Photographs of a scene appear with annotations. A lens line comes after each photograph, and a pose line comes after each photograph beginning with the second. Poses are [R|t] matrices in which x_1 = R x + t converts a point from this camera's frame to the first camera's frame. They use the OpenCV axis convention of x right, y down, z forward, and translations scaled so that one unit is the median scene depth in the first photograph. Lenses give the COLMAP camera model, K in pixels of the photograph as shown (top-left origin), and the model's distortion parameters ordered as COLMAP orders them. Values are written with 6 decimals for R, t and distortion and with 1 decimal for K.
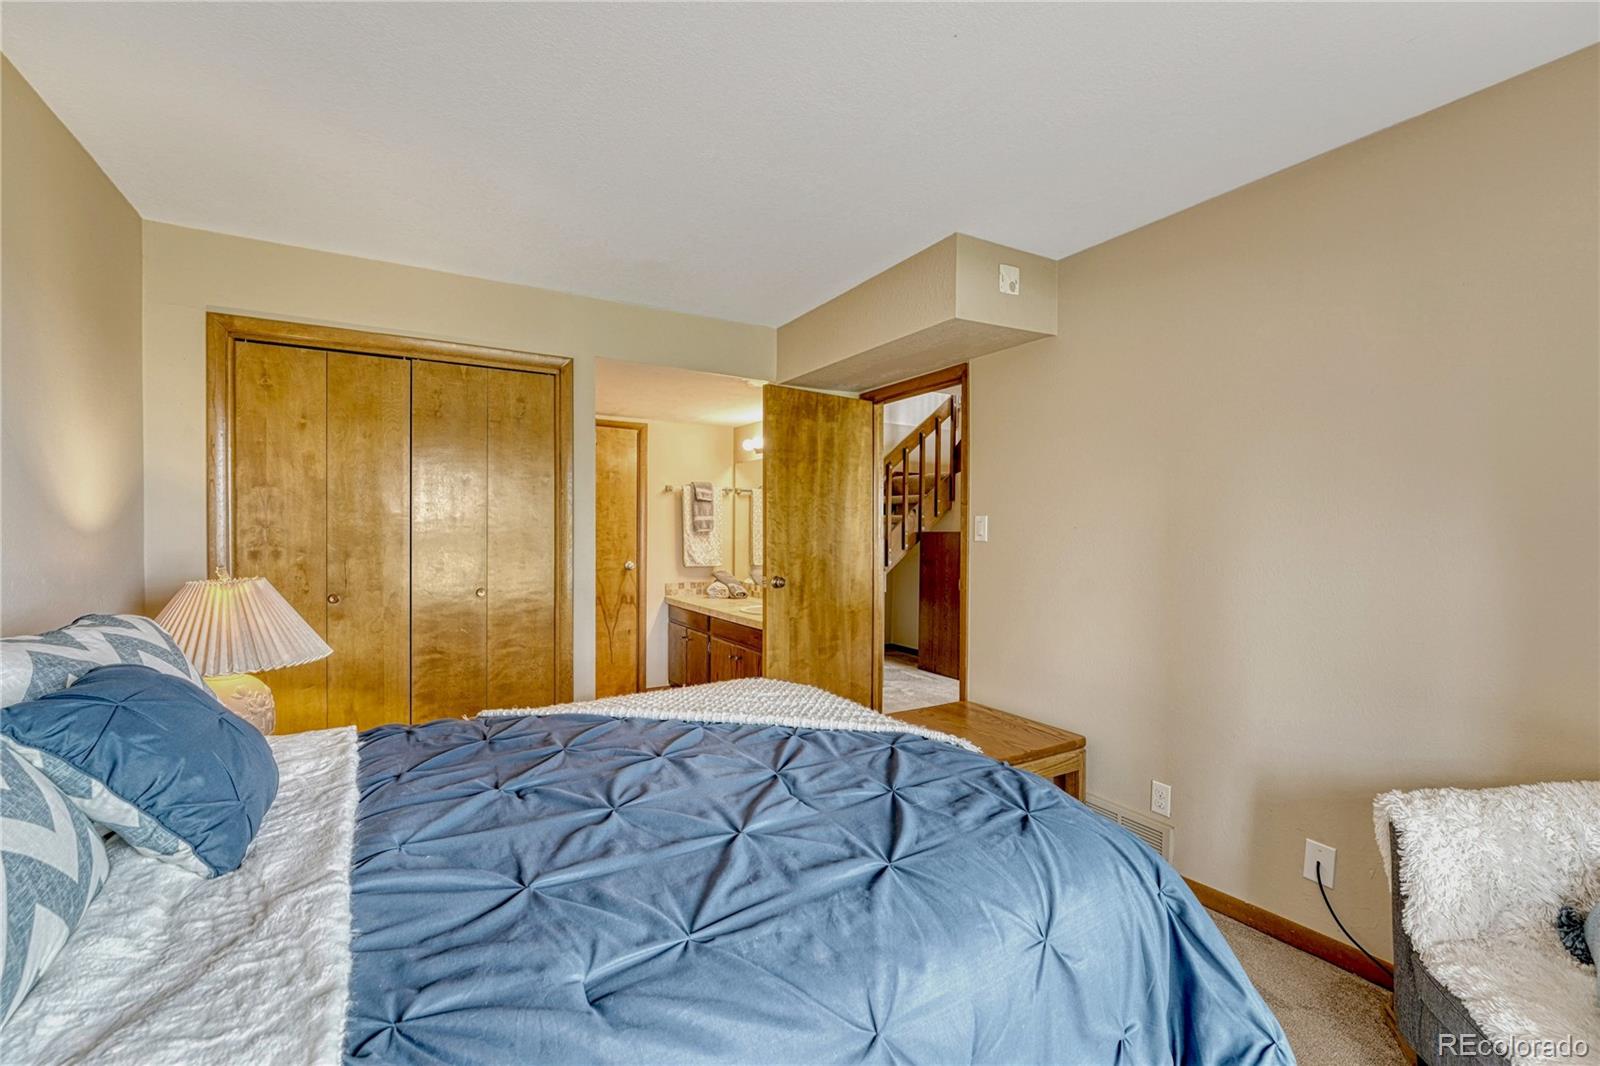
lens RADIAL K [[660.6, 0, 800.5], [0, 660.6, 539.1], [0, 0, 1]] dist [-0.011341, 0.002425]
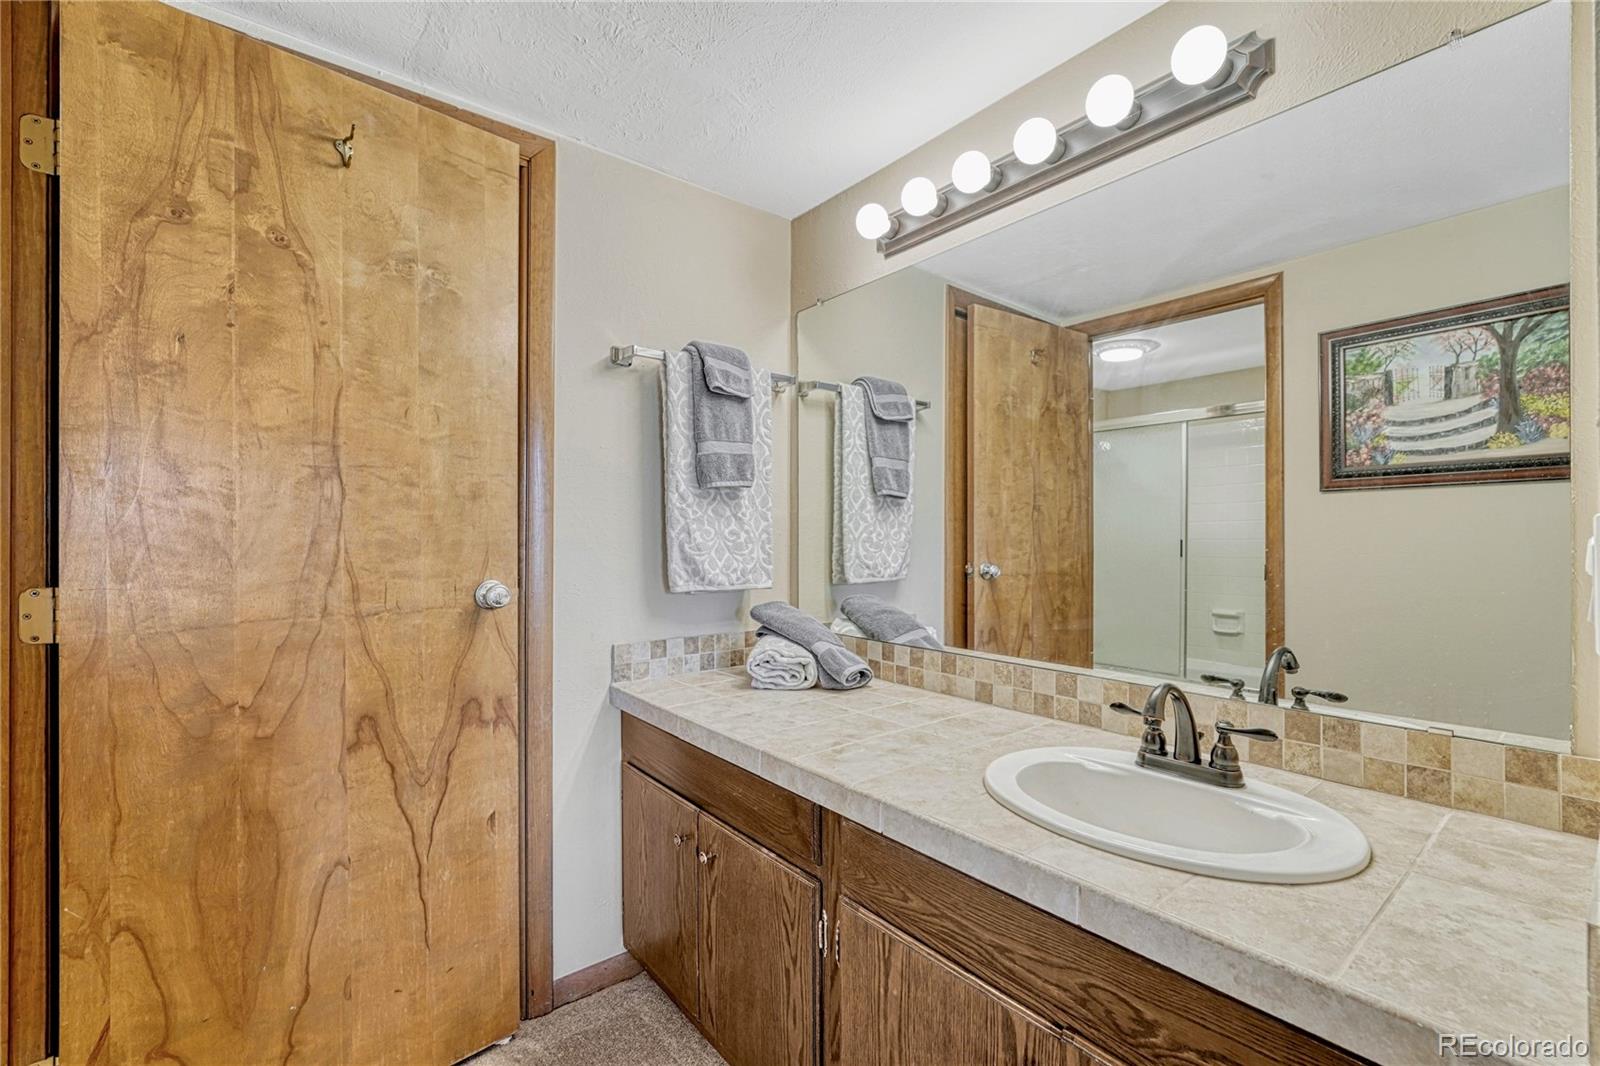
lens RADIAL K [[660.6, 0, 799.2], [0, 660.6, 538.4], [0, 0, 1]] dist [-0.011341, 0.002425]
pose [[0.990982, -0.004547, 0.133918, -0.156481], [0.005515, 0.999961, -0.006860, 0.017045], [-0.133882, 0.007536, 0.990969, 0.664707]]
